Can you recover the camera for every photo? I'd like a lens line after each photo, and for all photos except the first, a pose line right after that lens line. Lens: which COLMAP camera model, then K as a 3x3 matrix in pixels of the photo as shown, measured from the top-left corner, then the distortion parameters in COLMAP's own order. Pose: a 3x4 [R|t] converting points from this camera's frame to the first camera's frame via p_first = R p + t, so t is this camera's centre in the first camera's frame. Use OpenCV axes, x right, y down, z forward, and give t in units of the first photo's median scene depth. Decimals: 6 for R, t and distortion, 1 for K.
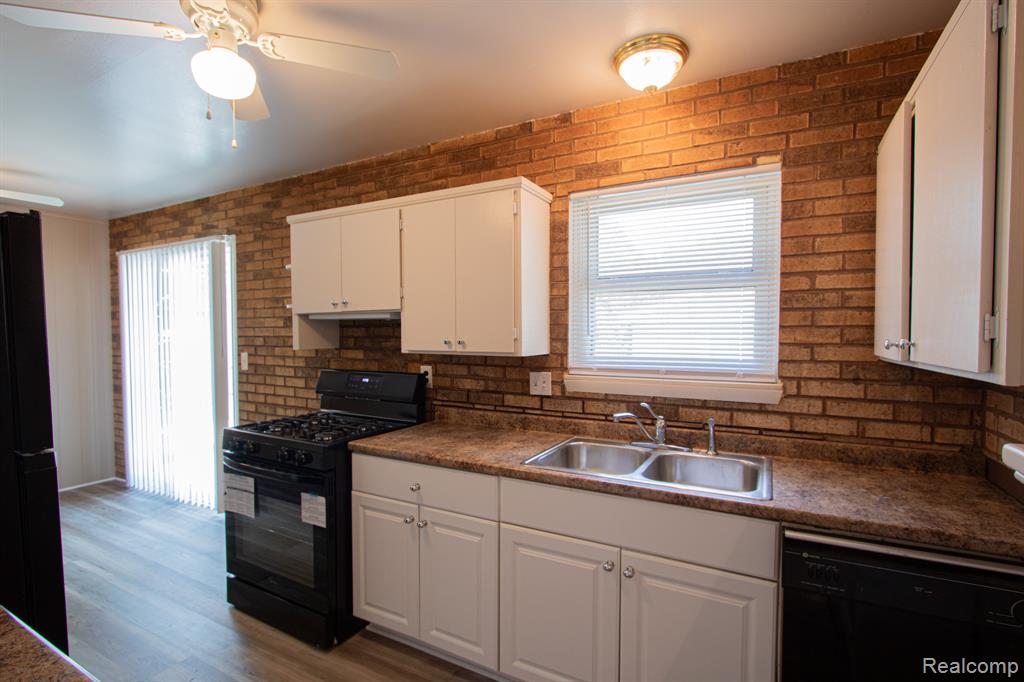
lens RADIAL K [[474.6, 0, 514.5], [0, 474.6, 348.5], [0, 0, 1]] dist [-0.011546, -0.000618]
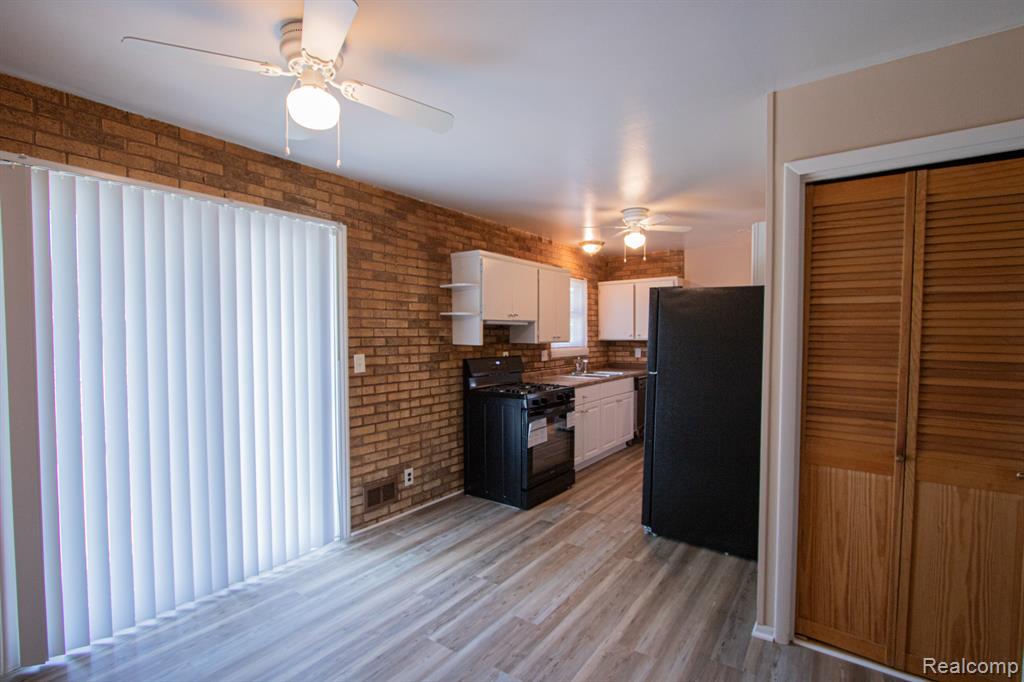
lens RADIAL K [[474.6, 0, 511.4], [0, 474.6, 340.5], [0, 0, 1]] dist [-0.011546, -0.000618]
pose [[0.138803, -0.020094, 0.990116, -1.511157], [0.028978, 0.999448, 0.016221, -0.026394], [-0.989896, 0.026440, 0.139308, 0.584373]]
